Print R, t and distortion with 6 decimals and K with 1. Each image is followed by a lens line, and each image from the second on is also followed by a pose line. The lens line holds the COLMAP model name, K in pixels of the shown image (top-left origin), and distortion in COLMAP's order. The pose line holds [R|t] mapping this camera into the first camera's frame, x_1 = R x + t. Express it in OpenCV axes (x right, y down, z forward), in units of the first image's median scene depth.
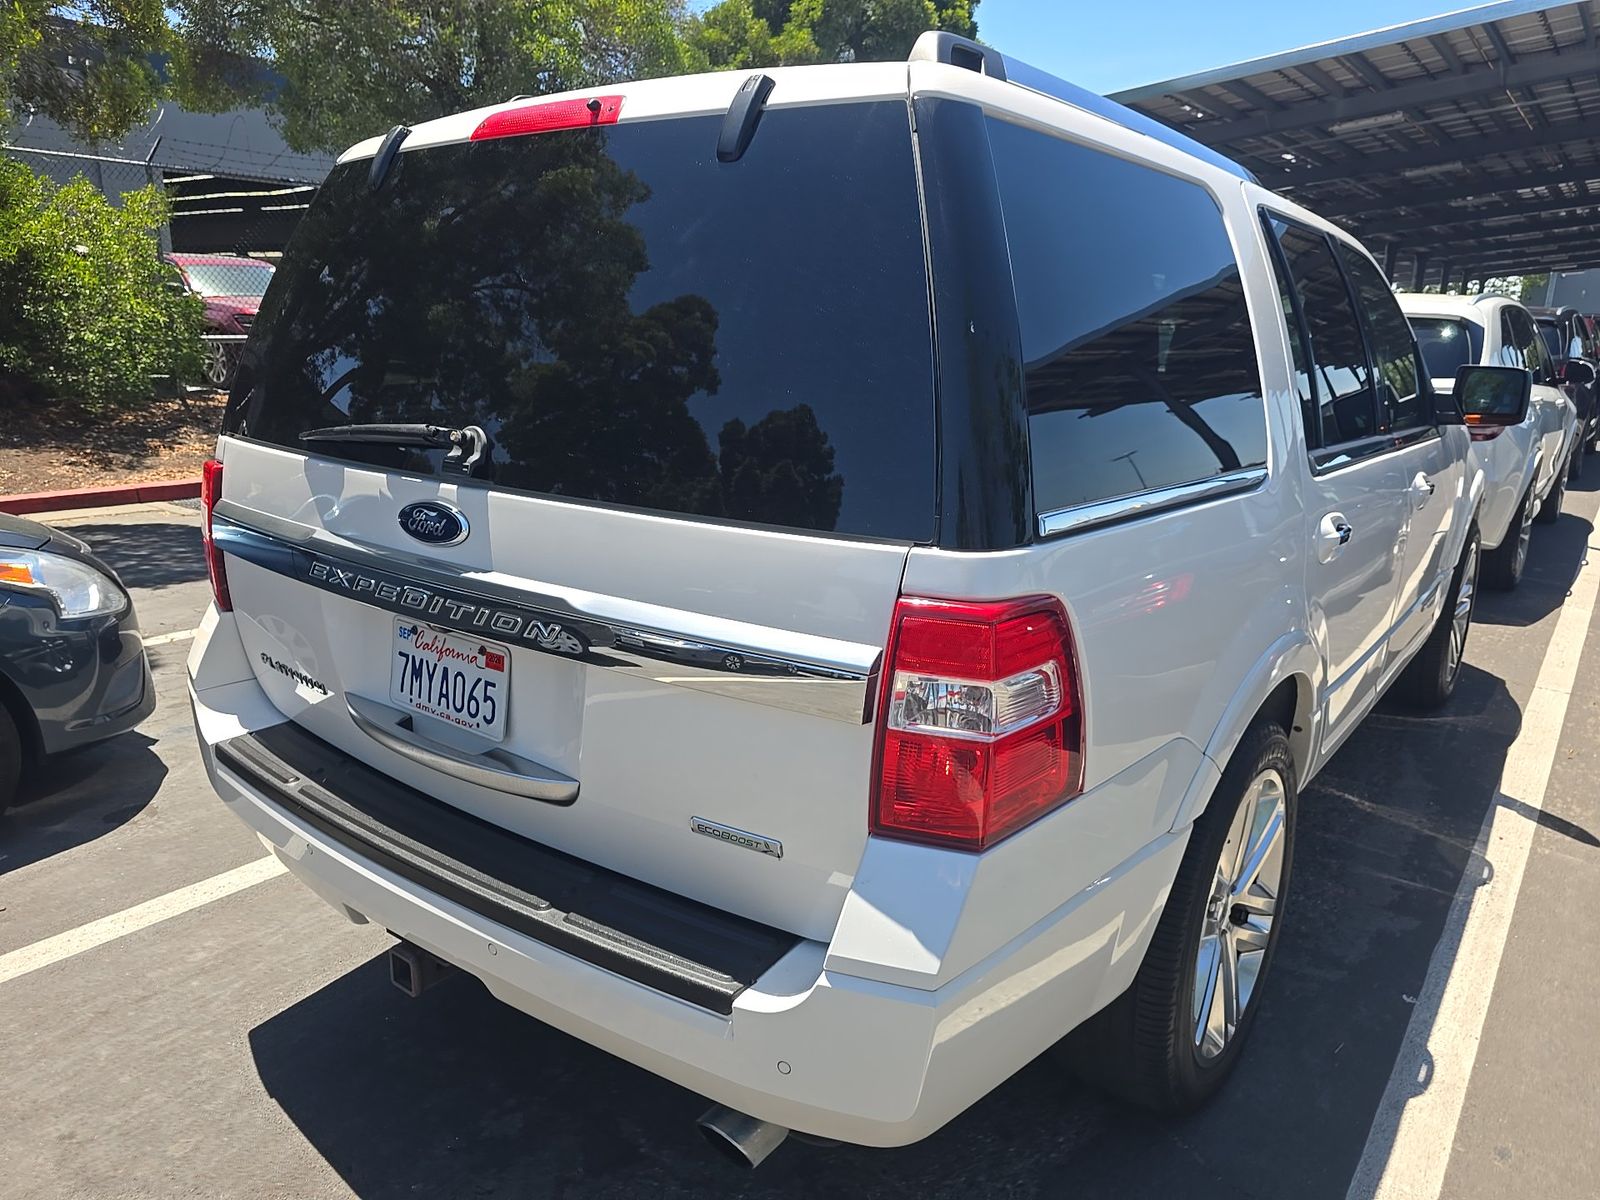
lens RADIAL K [[1108.2, 0, 800.0], [0, 1108.2, 600.0], [0, 0, 1]] dist [0.055168, -0.060844]
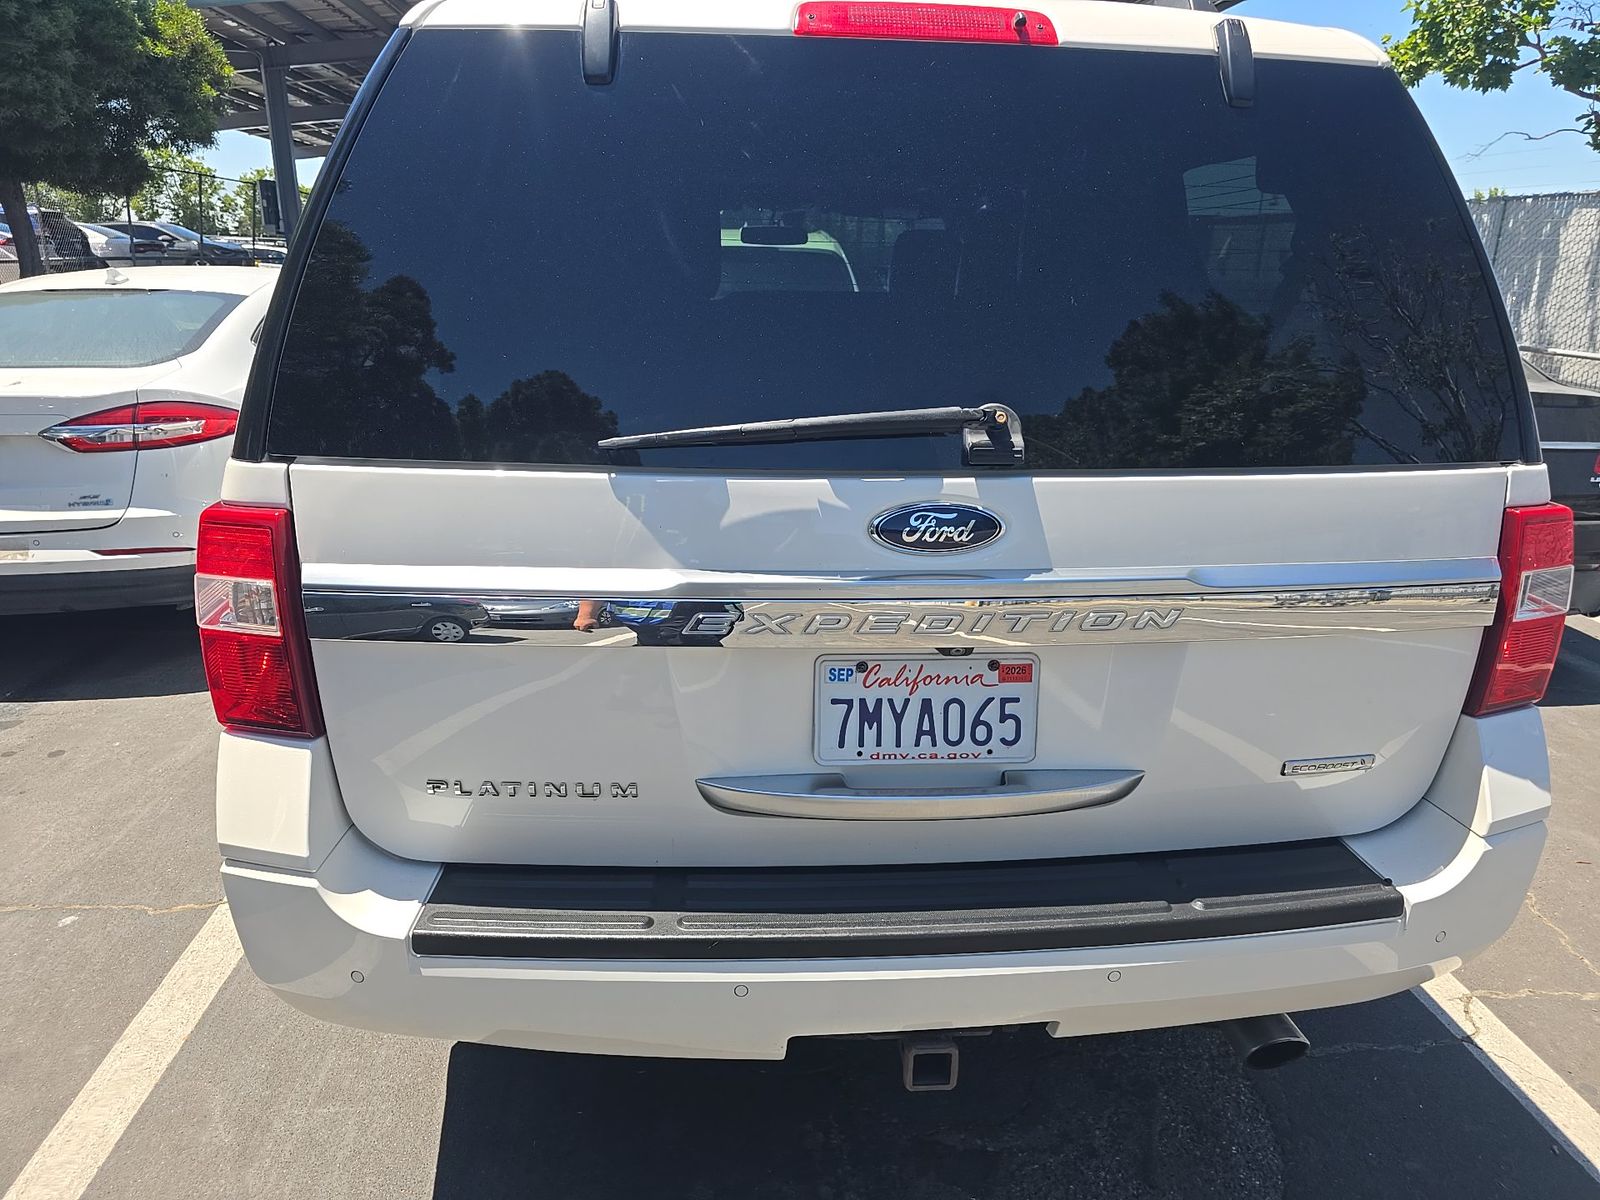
lens RADIAL K [[1034.0, 0, 800.0], [0, 1034.0, 600.0], [0, 0, 1]] dist [0.068512, -0.001303]
pose [[0.735610, -0.198352, 0.647715, -0.870992], [0.161776, 0.979943, 0.116362, -0.117255], [-0.657804, 0.019187, 0.752945, 0.473540]]
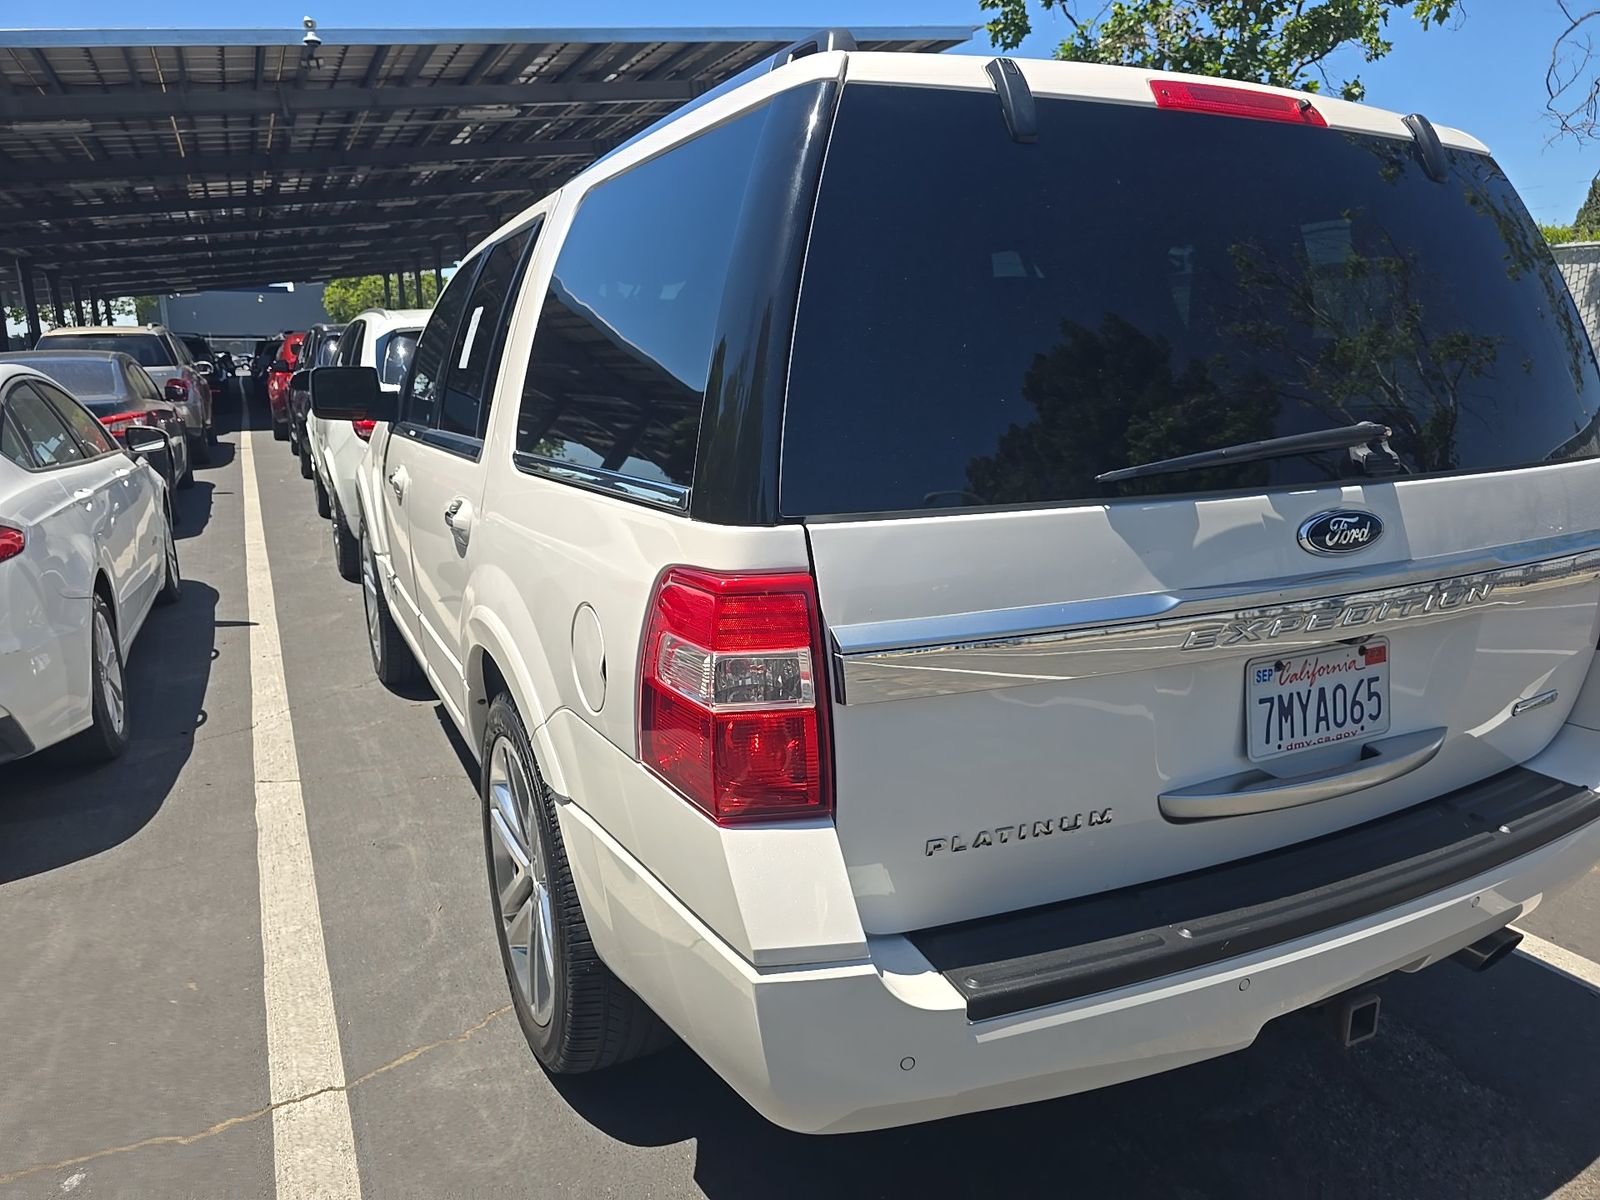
lens RADIAL K [[1094.8, 0, 805.8], [0, 1094.8, 603.6], [0, 0, 1]] dist [0.022533, 0.002156]
pose [[0.429877, -0.225710, 0.874220, -1.277220], [0.235505, 0.962762, 0.132766, -0.227680], [-0.871632, 0.148811, 0.467025, 0.930643]]
